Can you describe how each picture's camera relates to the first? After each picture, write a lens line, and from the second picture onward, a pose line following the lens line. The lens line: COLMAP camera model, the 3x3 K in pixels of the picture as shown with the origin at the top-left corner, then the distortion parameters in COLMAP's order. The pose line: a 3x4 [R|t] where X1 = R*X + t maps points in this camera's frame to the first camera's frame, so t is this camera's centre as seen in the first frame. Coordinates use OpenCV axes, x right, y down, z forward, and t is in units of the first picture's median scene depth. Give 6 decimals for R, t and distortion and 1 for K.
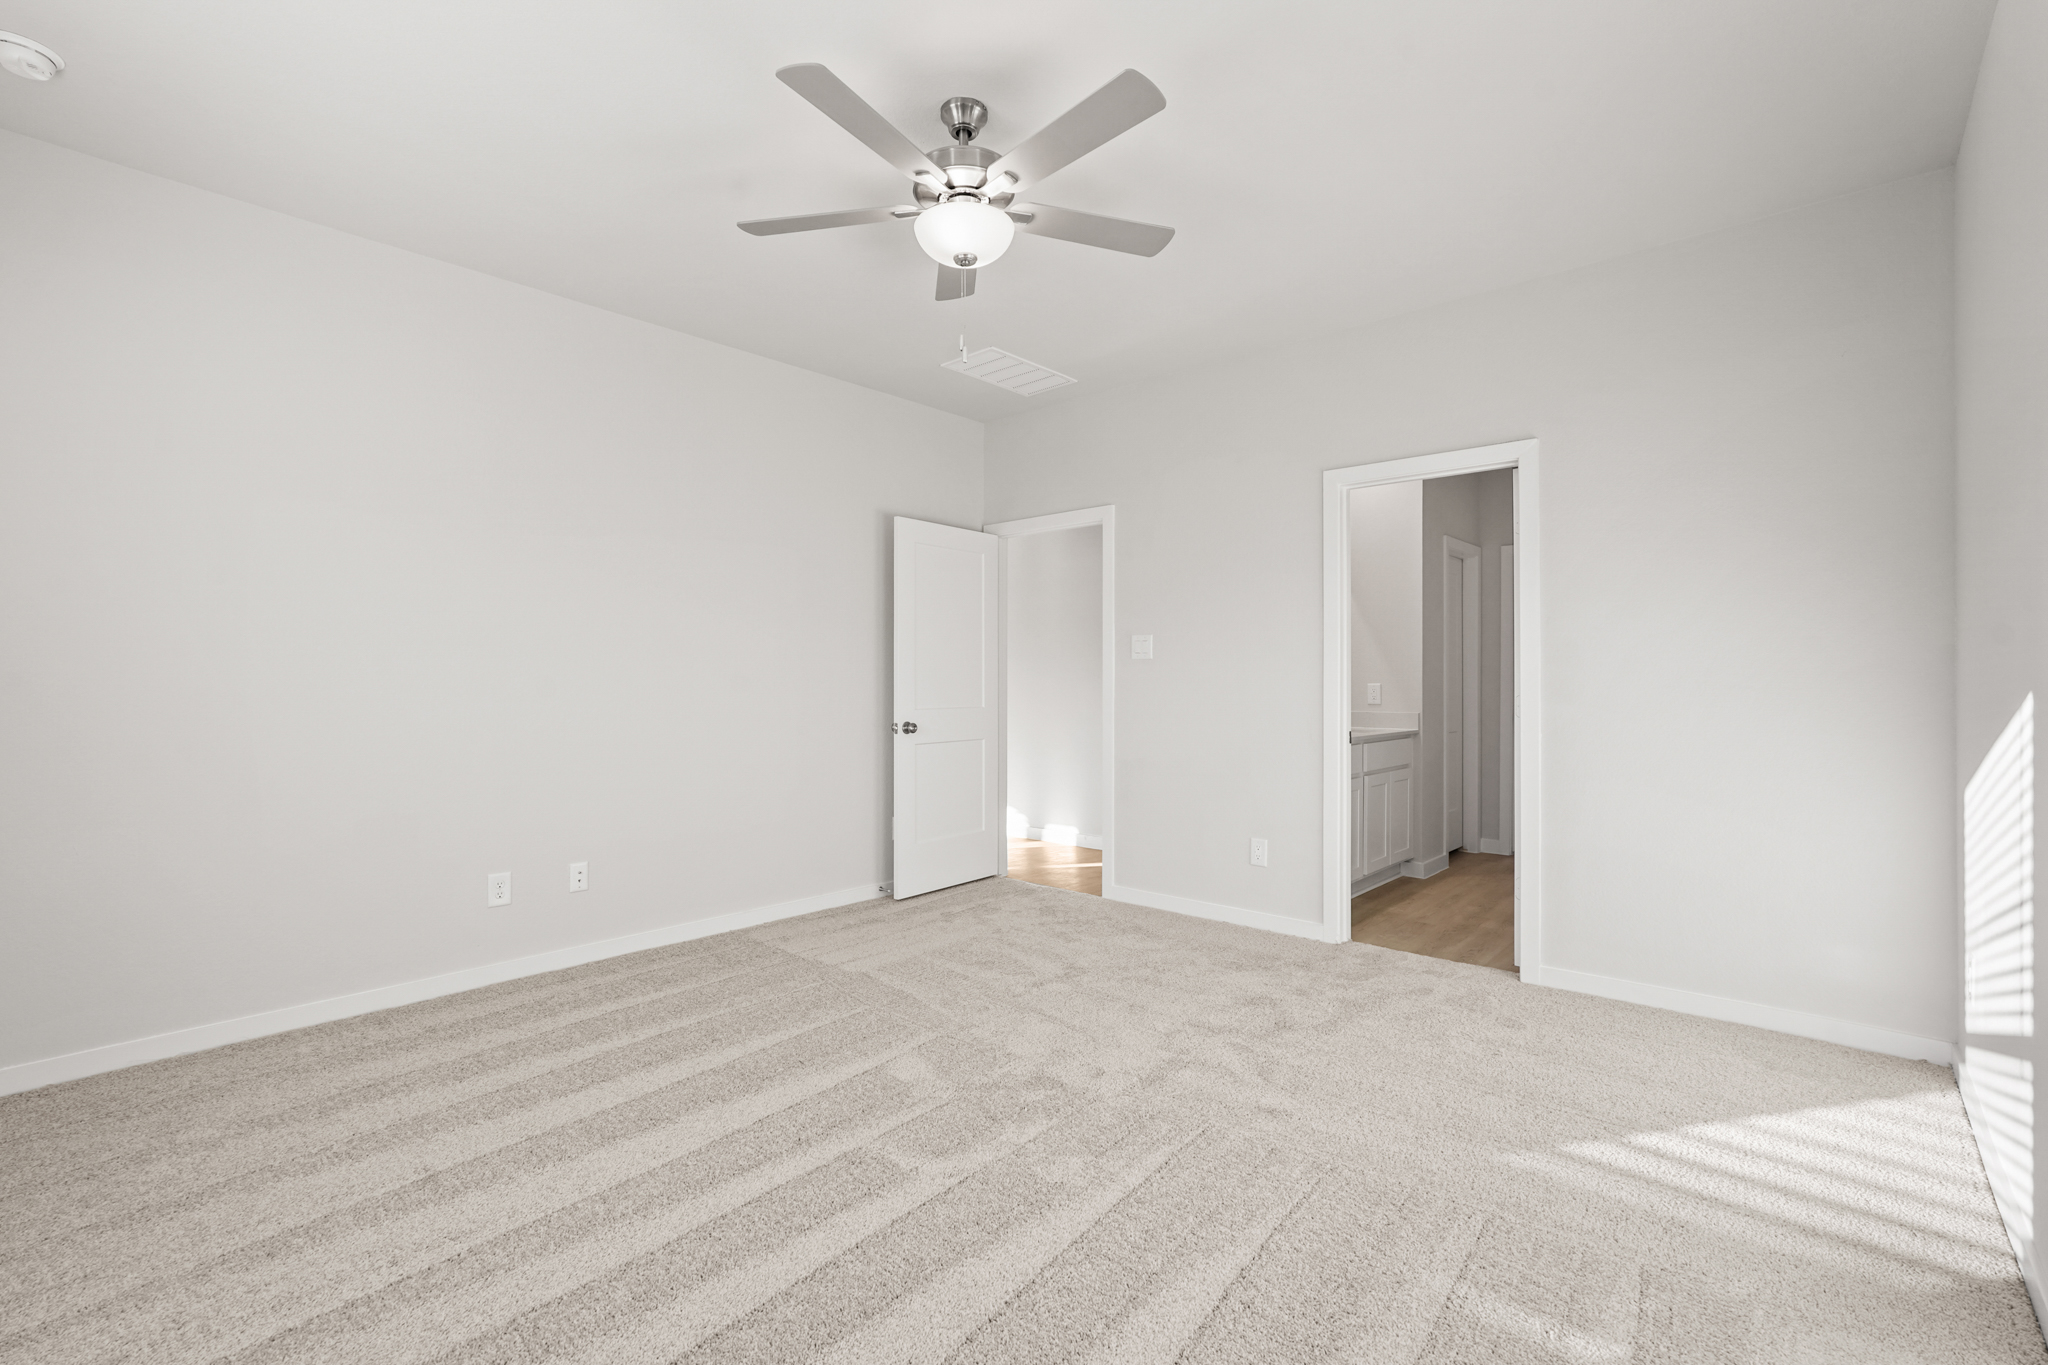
lens RADIAL K [[903.2, 0, 1018.2], [0, 903.2, 679.5], [0, 0, 1]] dist [0.000852, 0.000031]
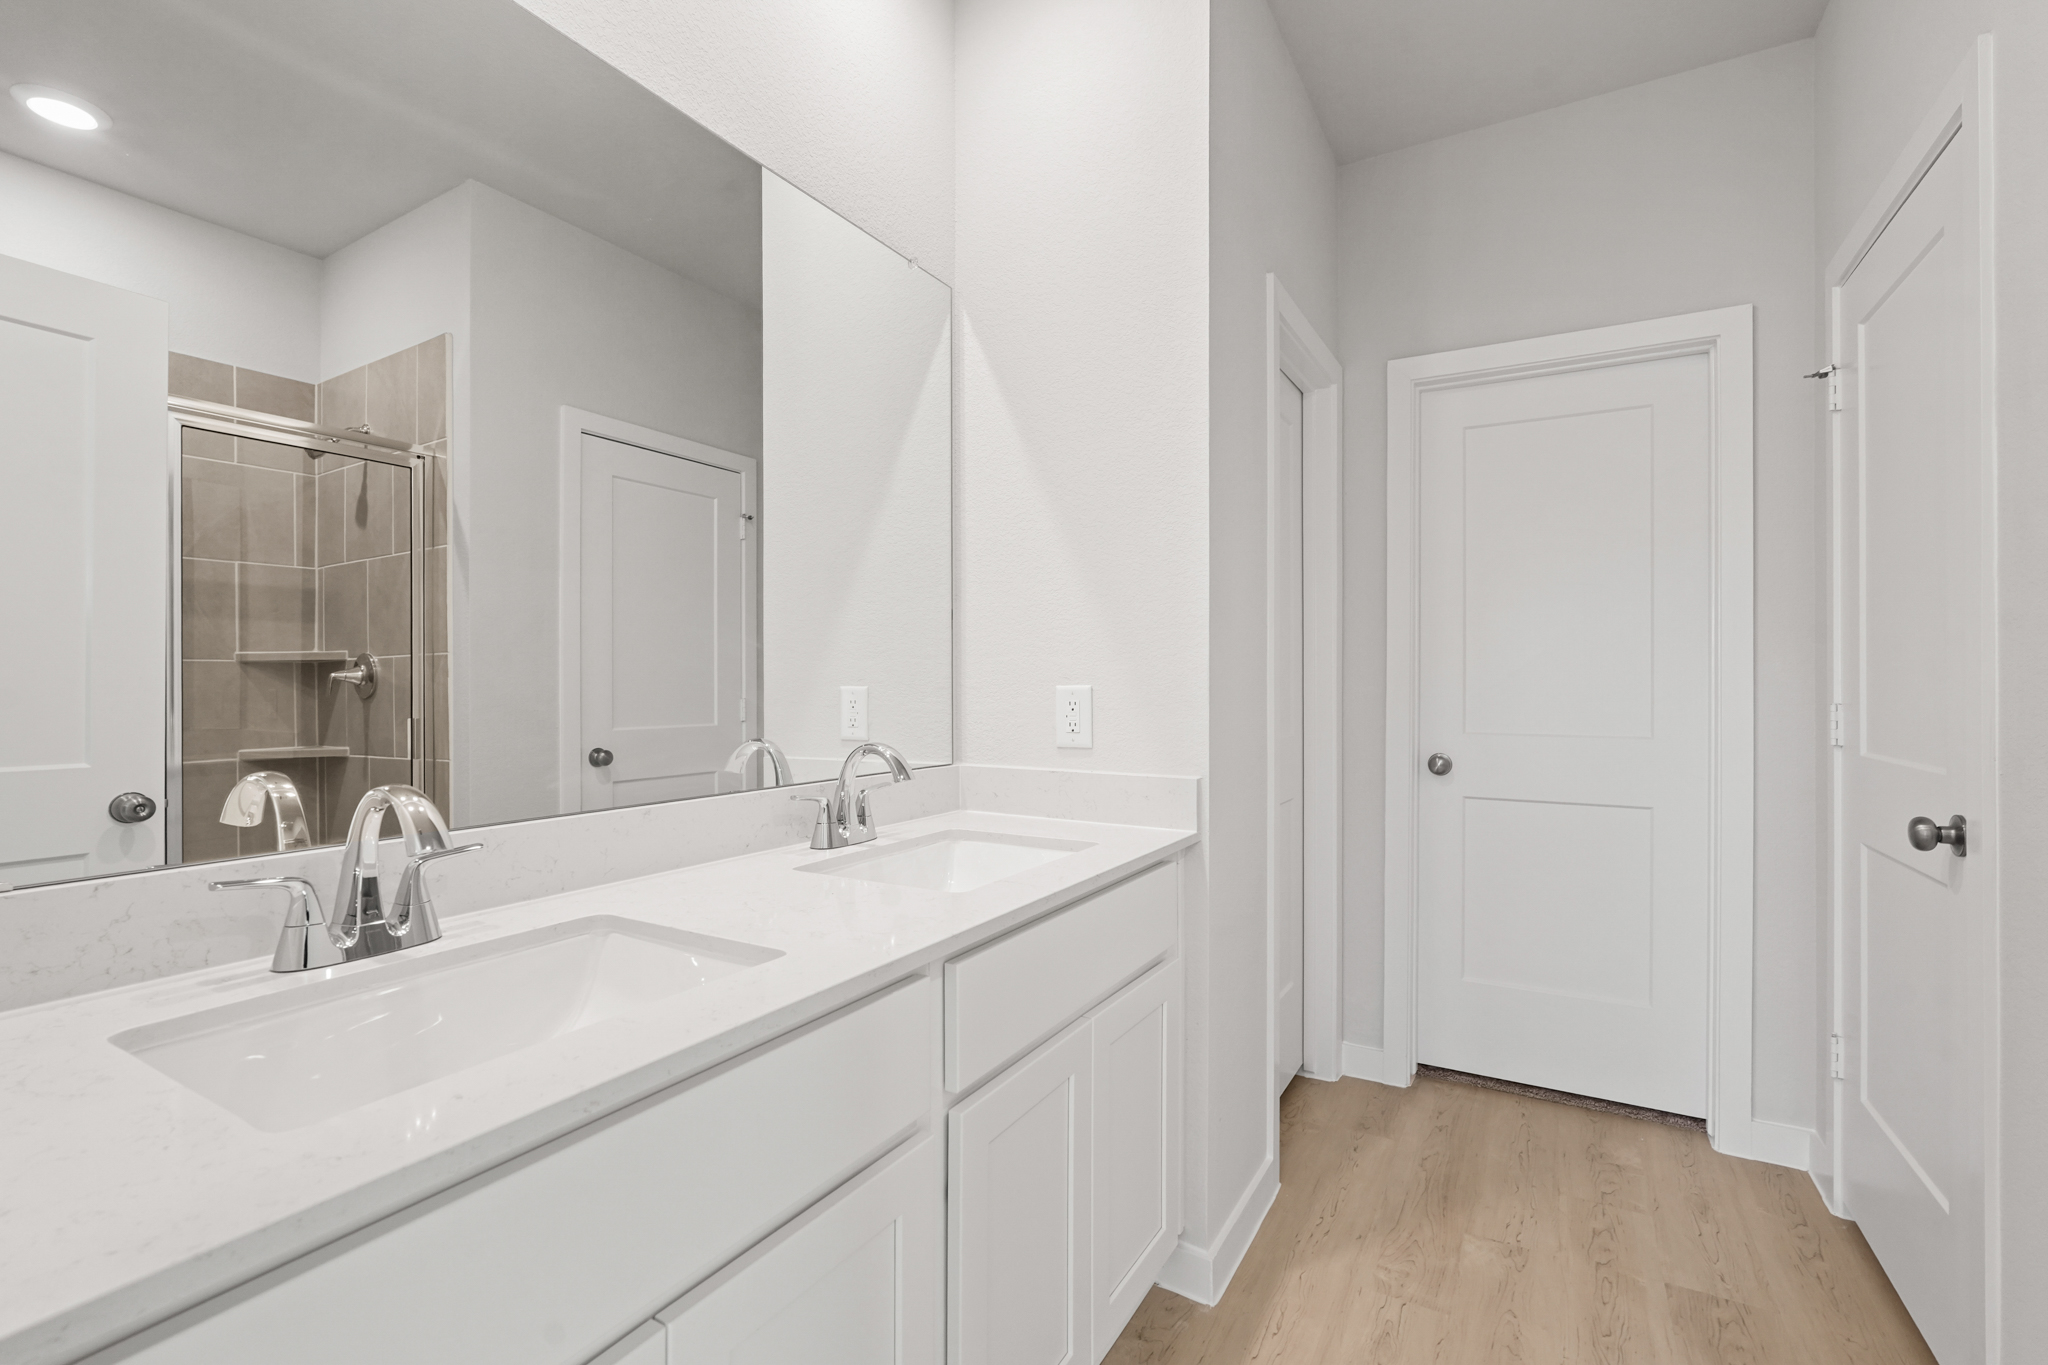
lens RADIAL K [[903.2, 0, 1024.8], [0, 903.2, 688.2], [0, 0, 1]] dist [0.000852, 0.000031]
pose [[0.980414, 0.001894, 0.196937, 0.282939], [-0.000138, 0.999960, -0.008930, 0.008052], [-0.196946, 0.008728, 0.980375, 0.618260]]
